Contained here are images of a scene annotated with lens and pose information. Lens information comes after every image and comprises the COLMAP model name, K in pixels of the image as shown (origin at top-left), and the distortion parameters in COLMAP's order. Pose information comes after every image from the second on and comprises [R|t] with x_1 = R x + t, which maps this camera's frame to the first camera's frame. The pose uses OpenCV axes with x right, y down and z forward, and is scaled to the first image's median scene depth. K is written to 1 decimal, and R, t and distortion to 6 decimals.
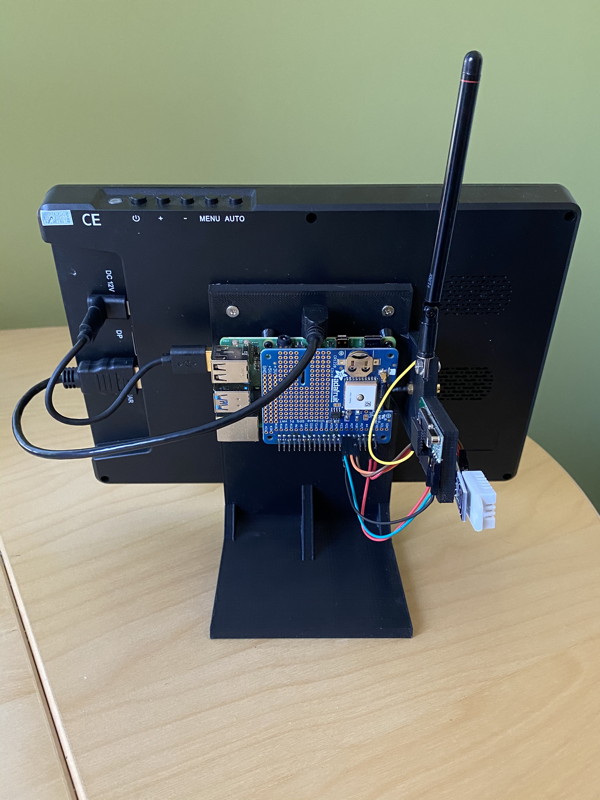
lens RADIAL K [[715.7, 0, 300.0], [0, 715.7, 400.0], [0, 0, 1]] dist [0.041344, -0.001996]
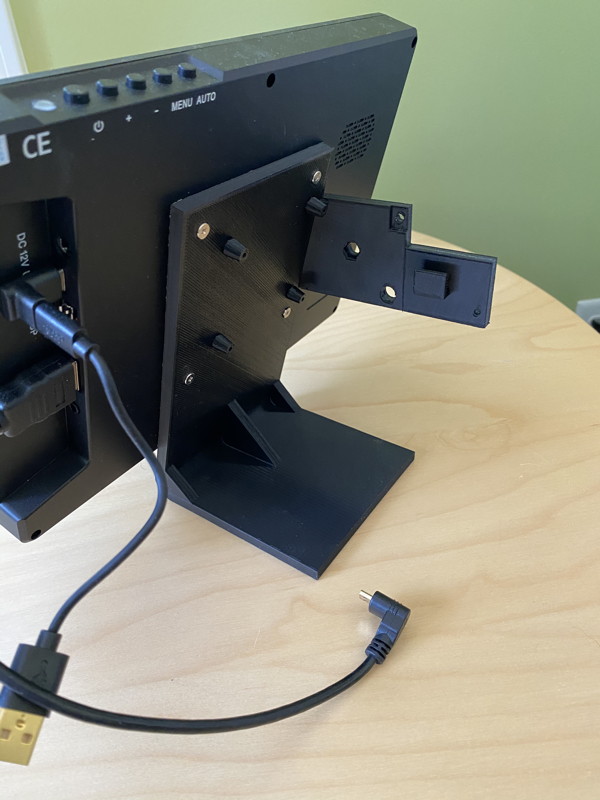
lens RADIAL K [[611.1, 0, 300.0], [0, 611.1, 400.0], [0, 0, 1]] dist [-0.003109, -0.007742]
pose [[0.582581, -0.495780, 0.644051, -0.531501], [0.344986, 0.868326, 0.356363, -0.159636], [-0.735924, 0.014578, 0.676907, 0.473285]]
